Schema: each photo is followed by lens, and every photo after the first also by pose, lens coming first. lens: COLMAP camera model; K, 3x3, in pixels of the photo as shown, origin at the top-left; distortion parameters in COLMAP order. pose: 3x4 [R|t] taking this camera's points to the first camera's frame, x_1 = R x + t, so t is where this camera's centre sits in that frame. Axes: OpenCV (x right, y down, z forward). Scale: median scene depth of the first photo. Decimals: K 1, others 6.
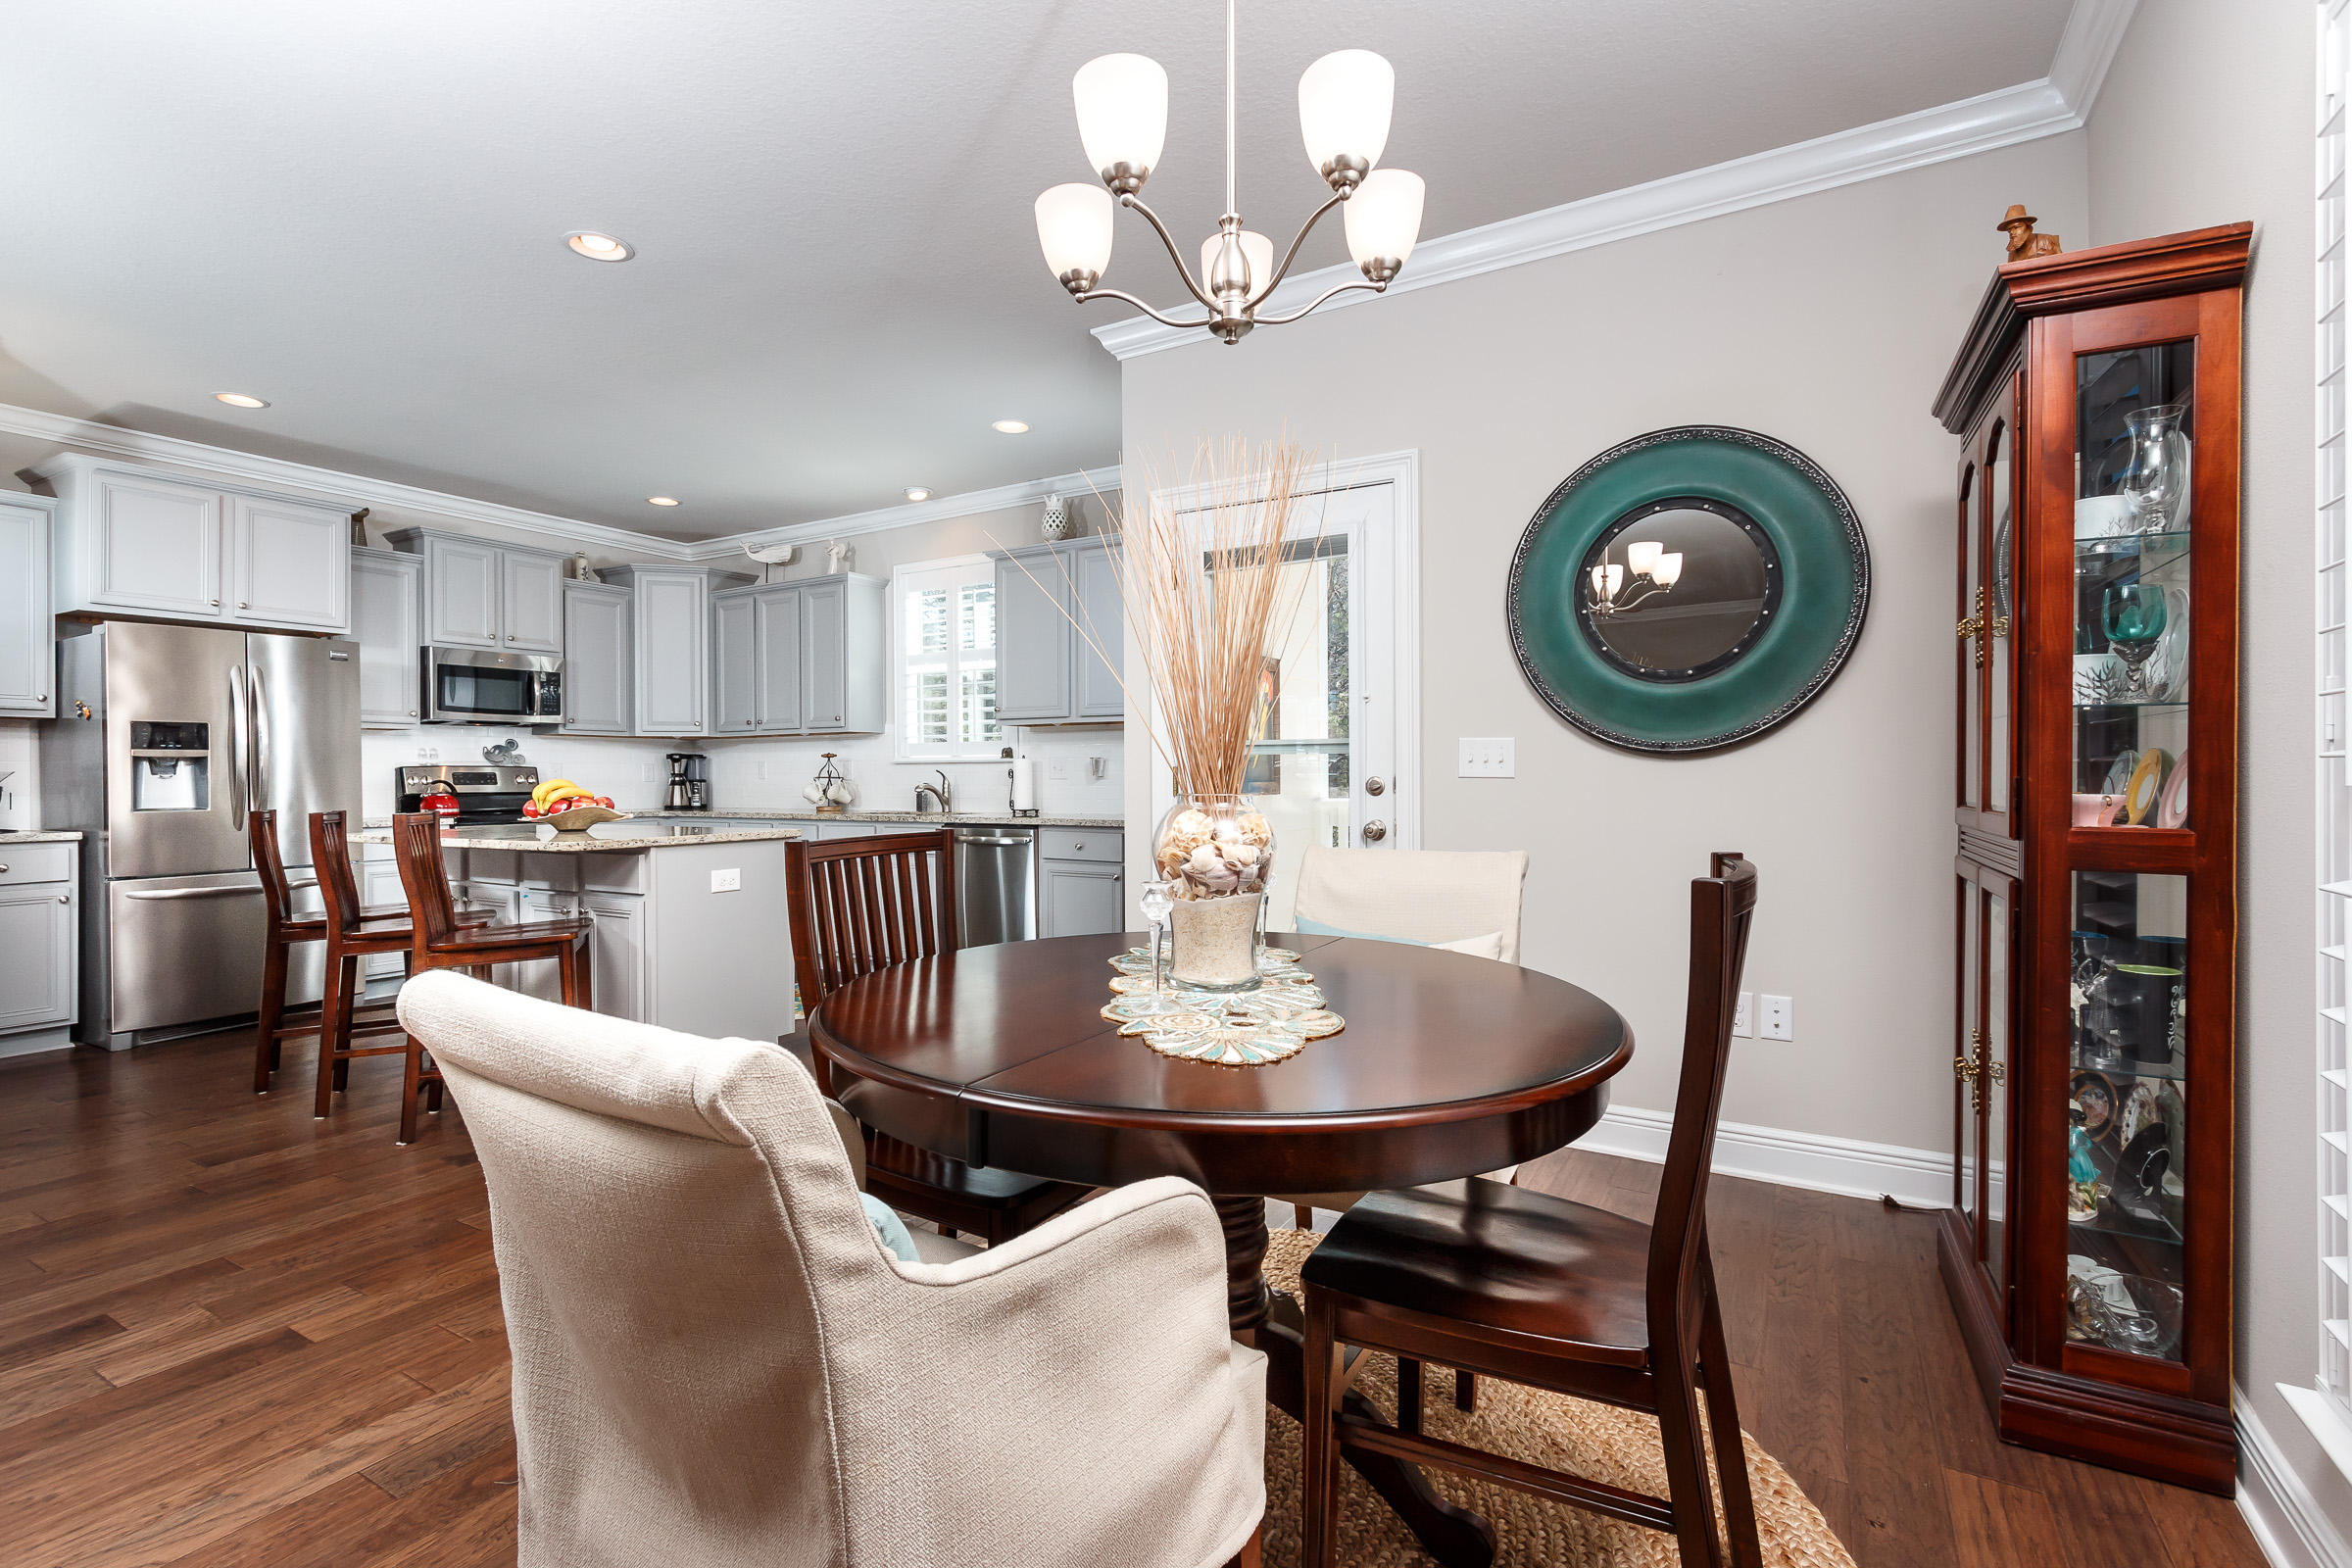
lens RADIAL K [[1083.0, 0, 1153.1], [0, 1083.0, 771.9], [0, 0, 1]] dist [0.008961, -0.003297]
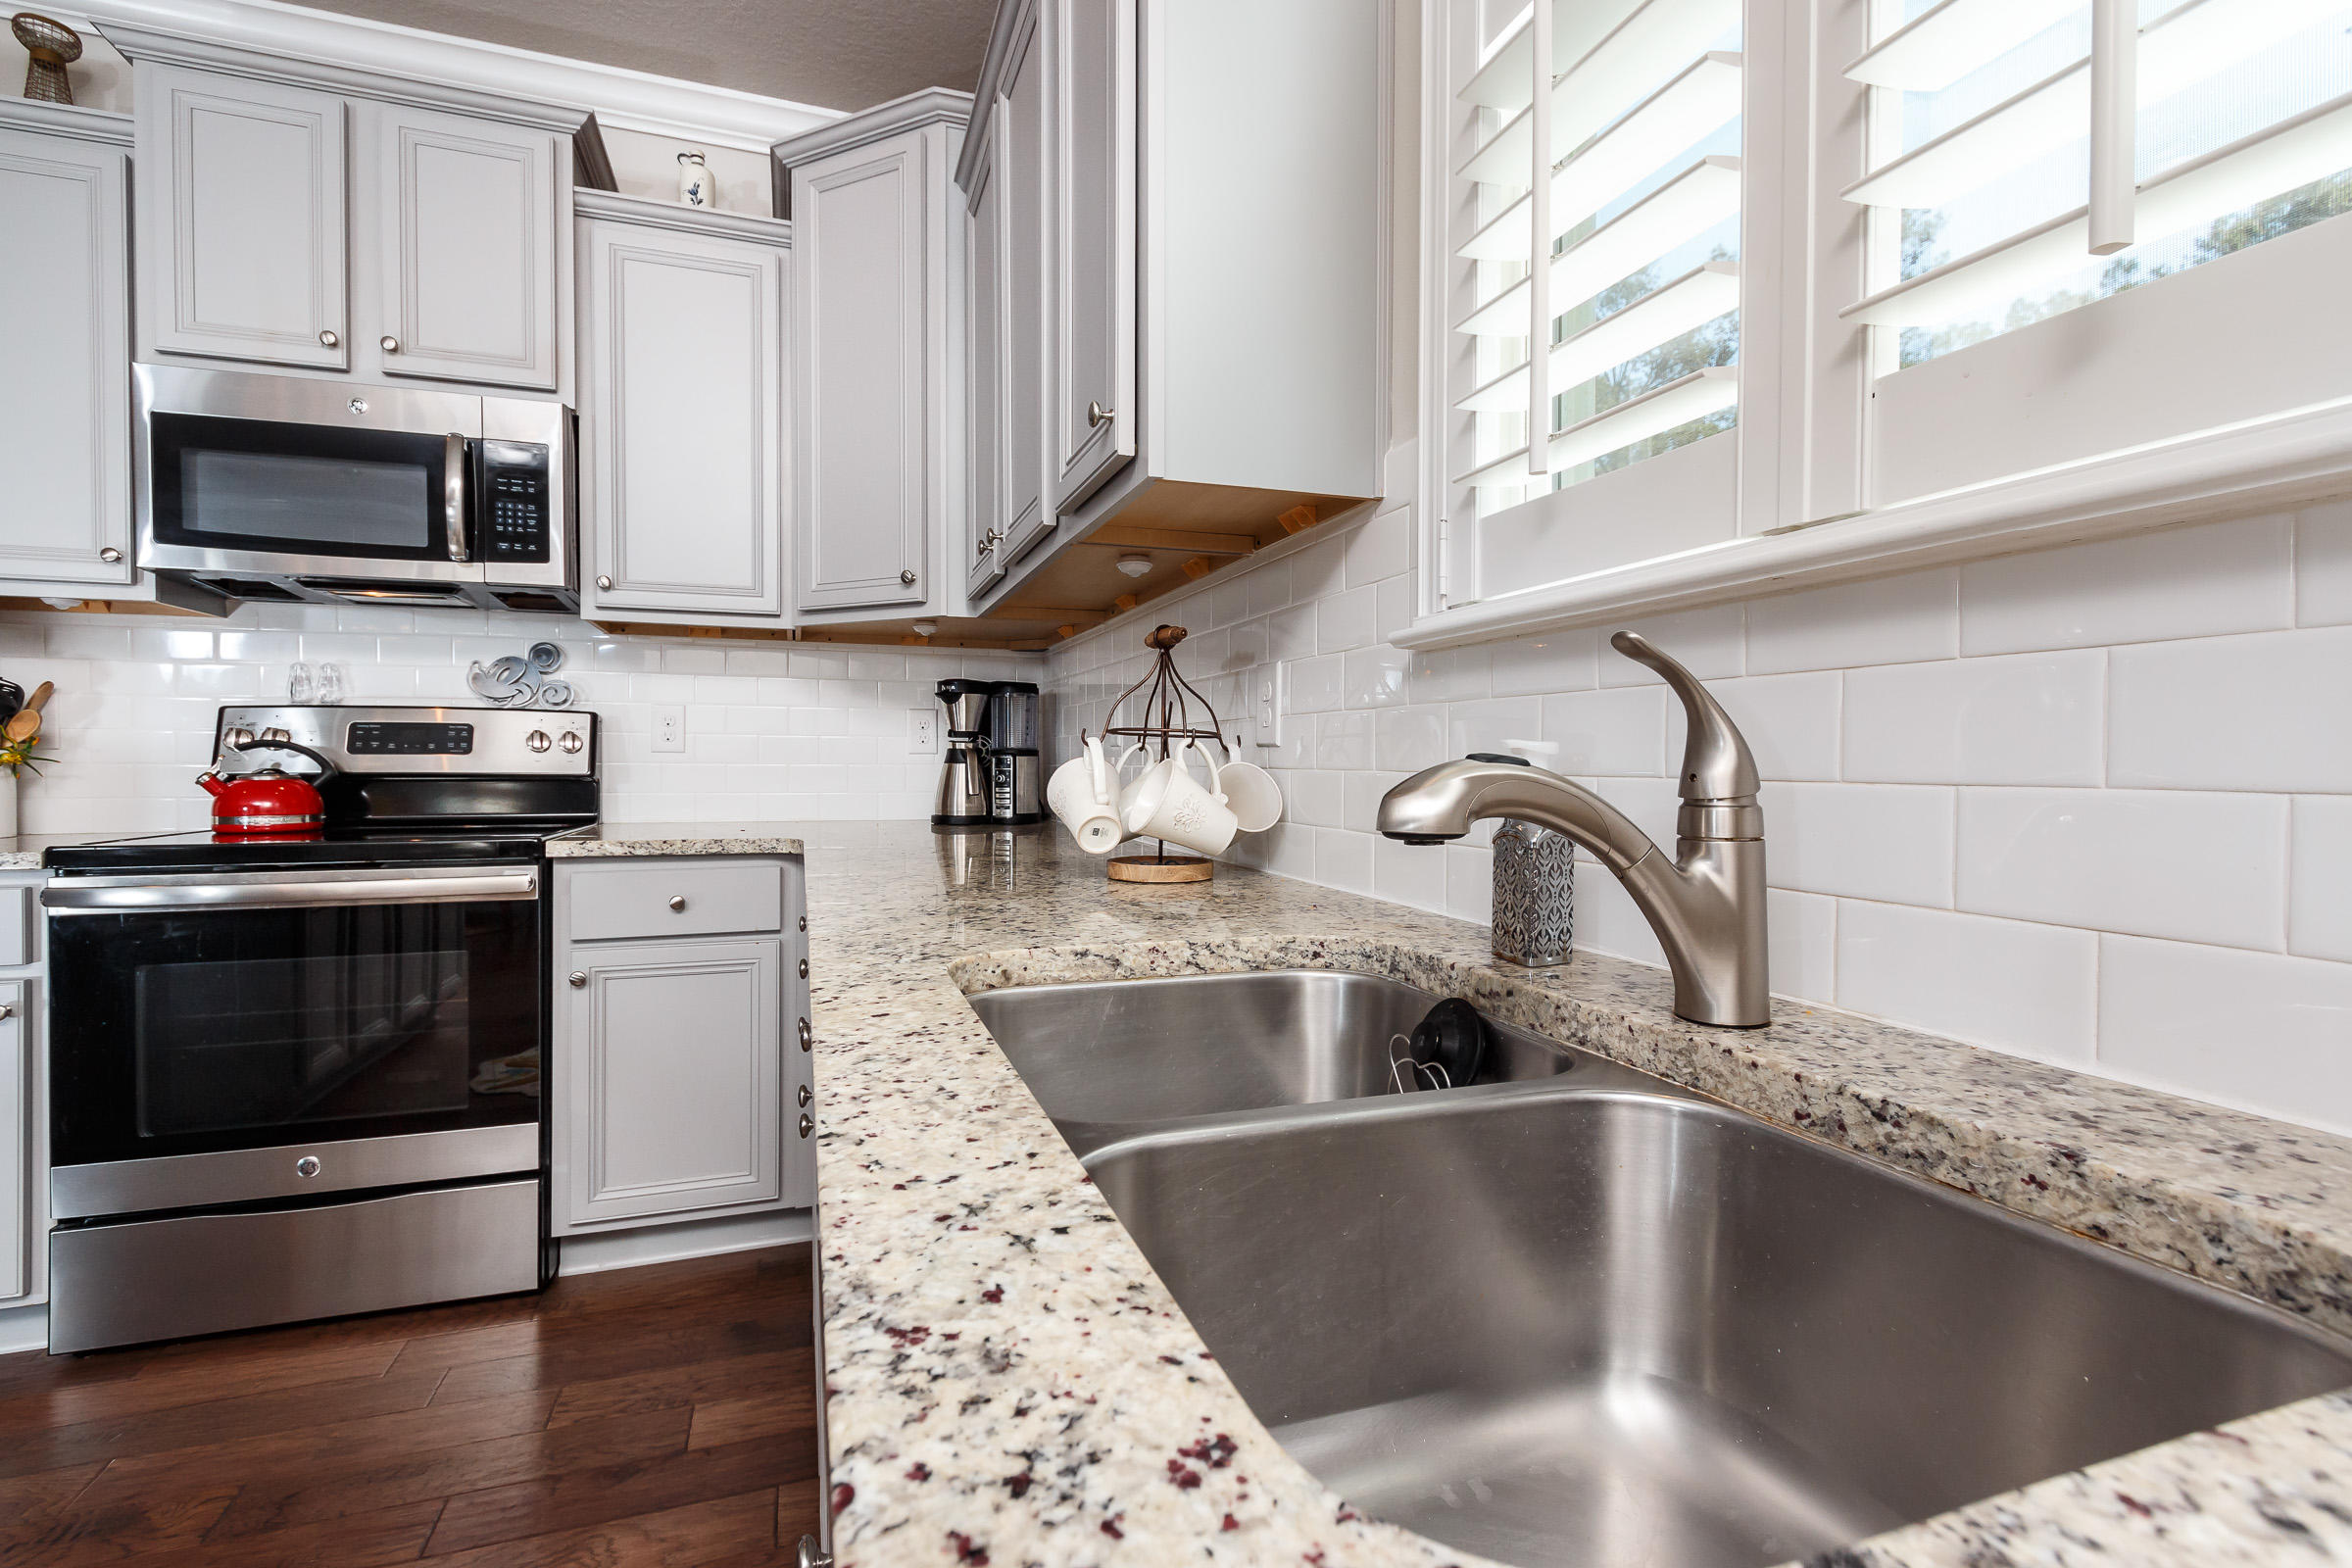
lens RADIAL K [[1083.0, 0, 1165.0], [0, 1083.0, 771.2], [0, 0, 1]] dist [0.008961, -0.003297]
pose [[0.761783, 0.015868, -0.647638, -0.160951], [-0.005615, 0.999824, 0.017893, 0.009839], [0.647808, -0.009994, 0.761738, 0.894302]]
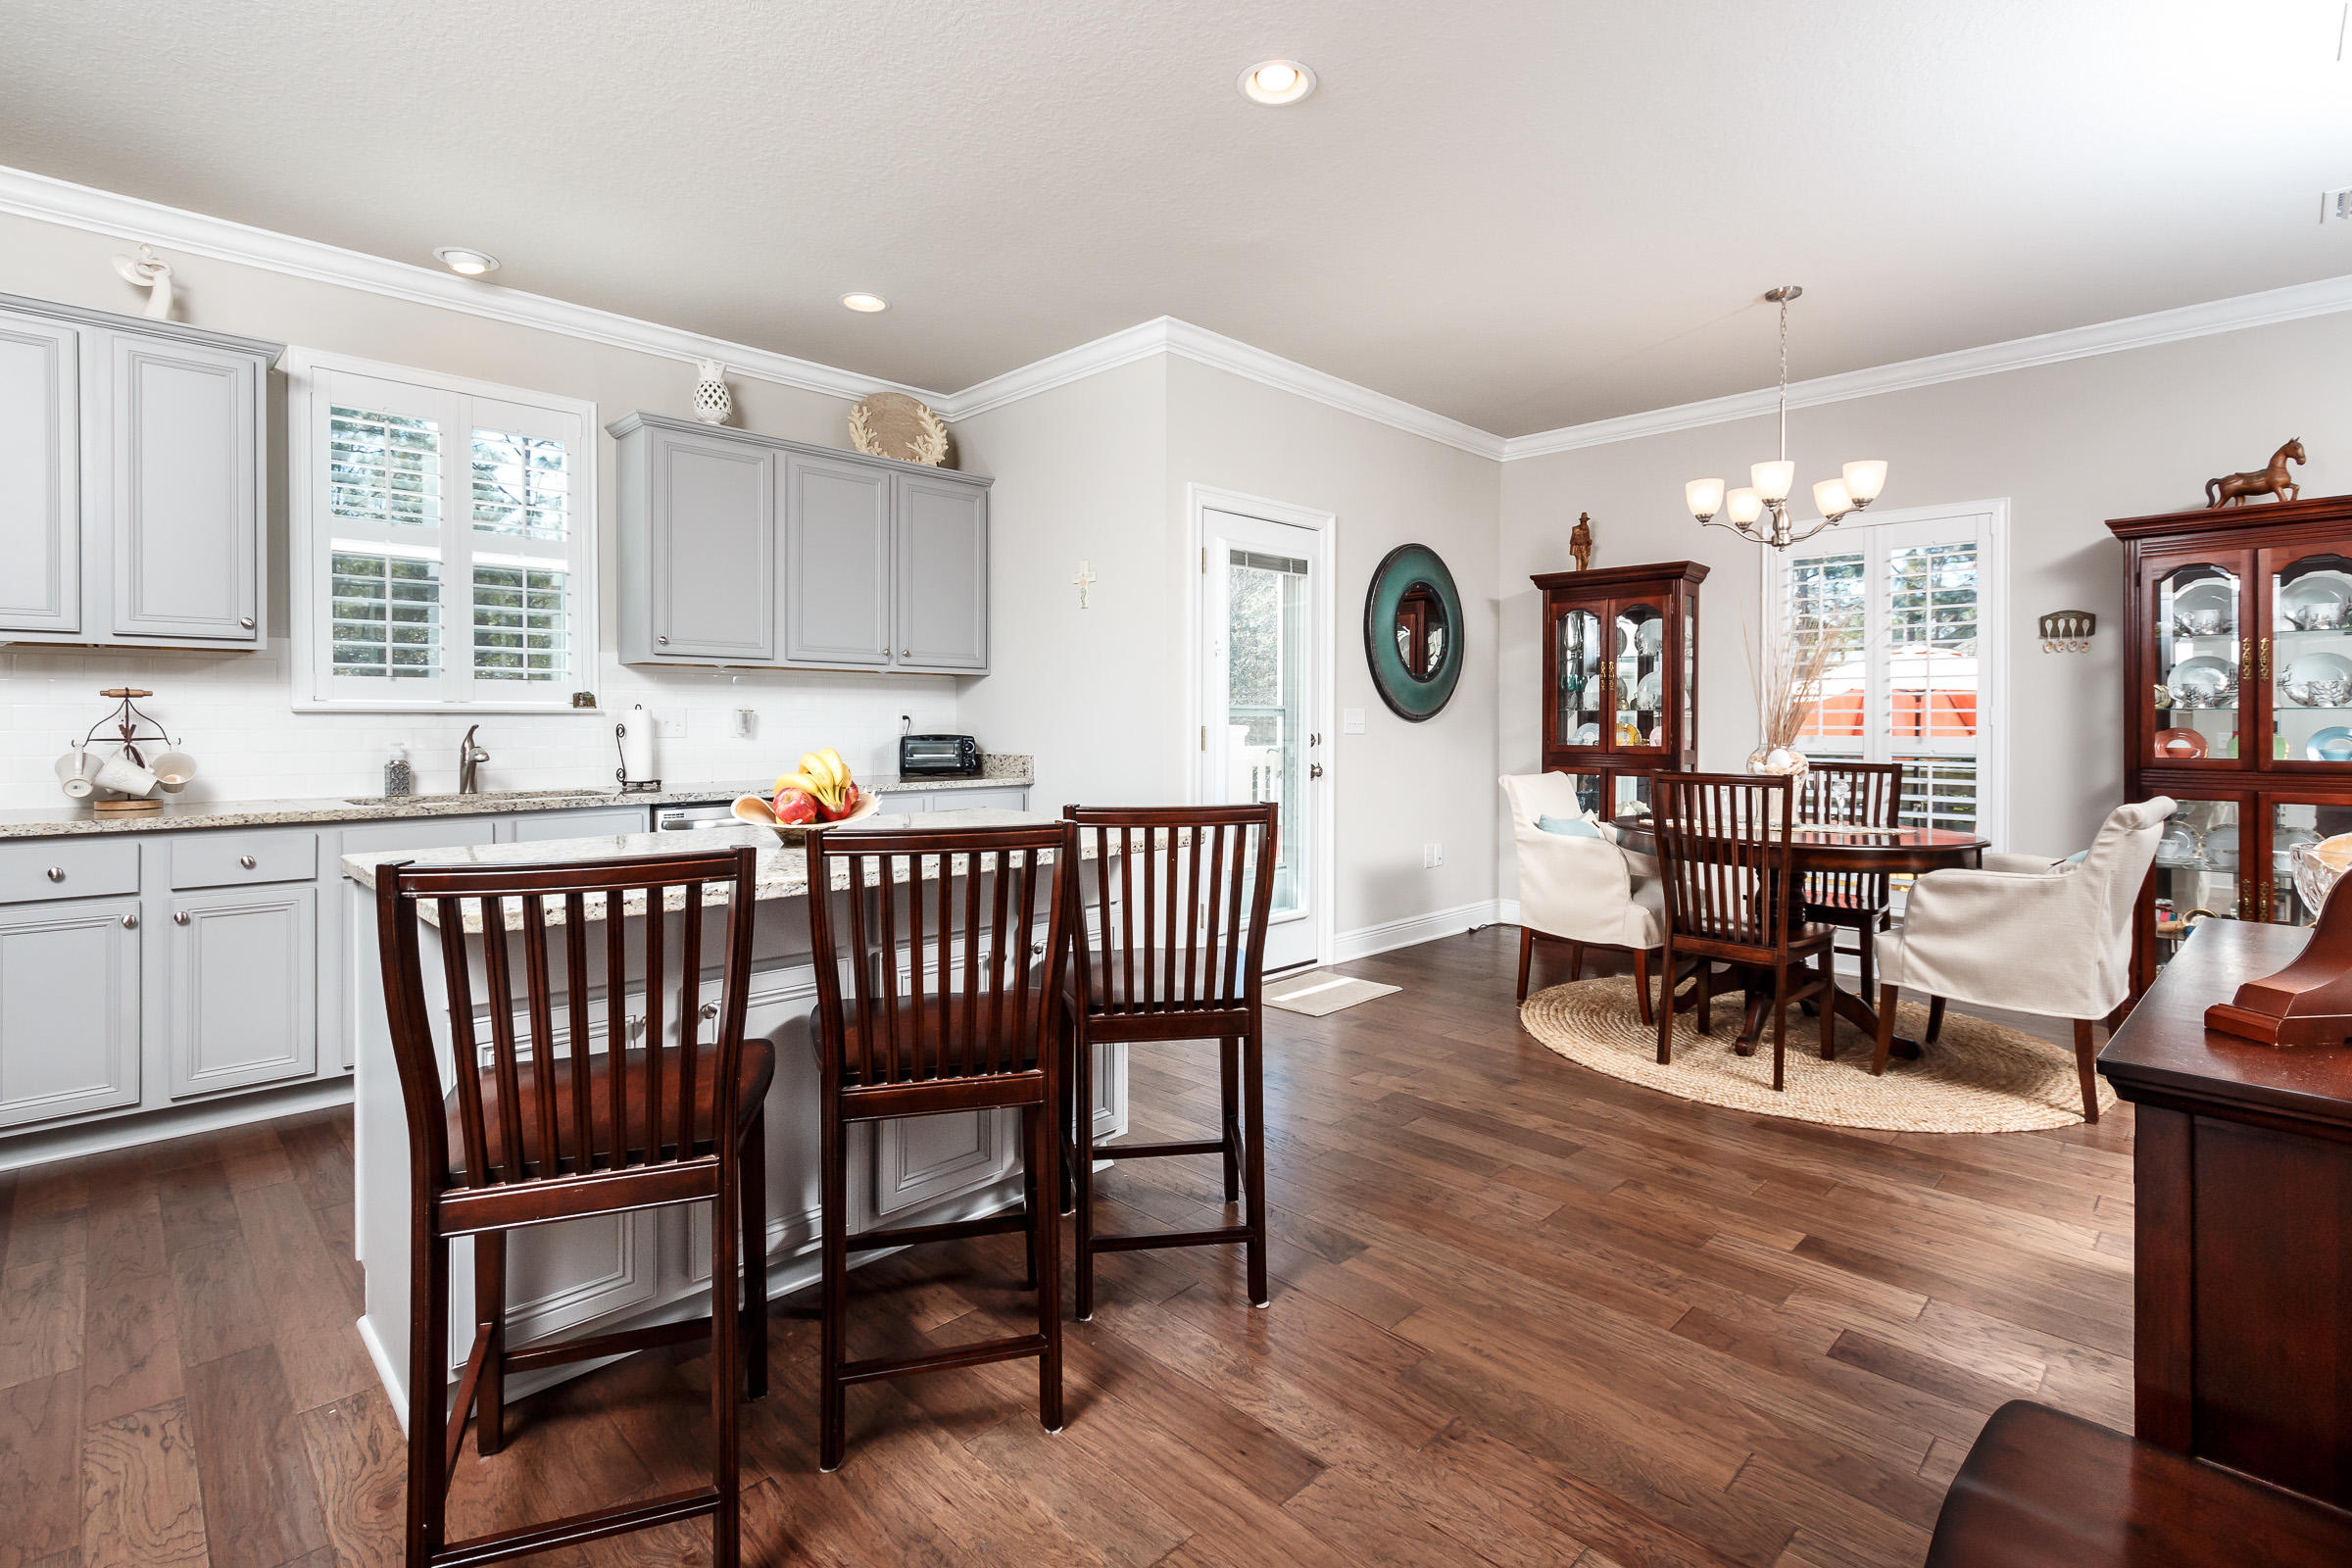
lens RADIAL K [[1083.0, 0, 1169.9], [0, 1083.0, 735.7], [0, 0, 1]] dist [0.008961, -0.003297]
pose [[0.248064, -0.004710, 0.968732, -0.697032], [-0.004001, 0.999975, 0.005887, -0.000624], [-0.968735, -0.005336, 0.248039, 0.468037]]
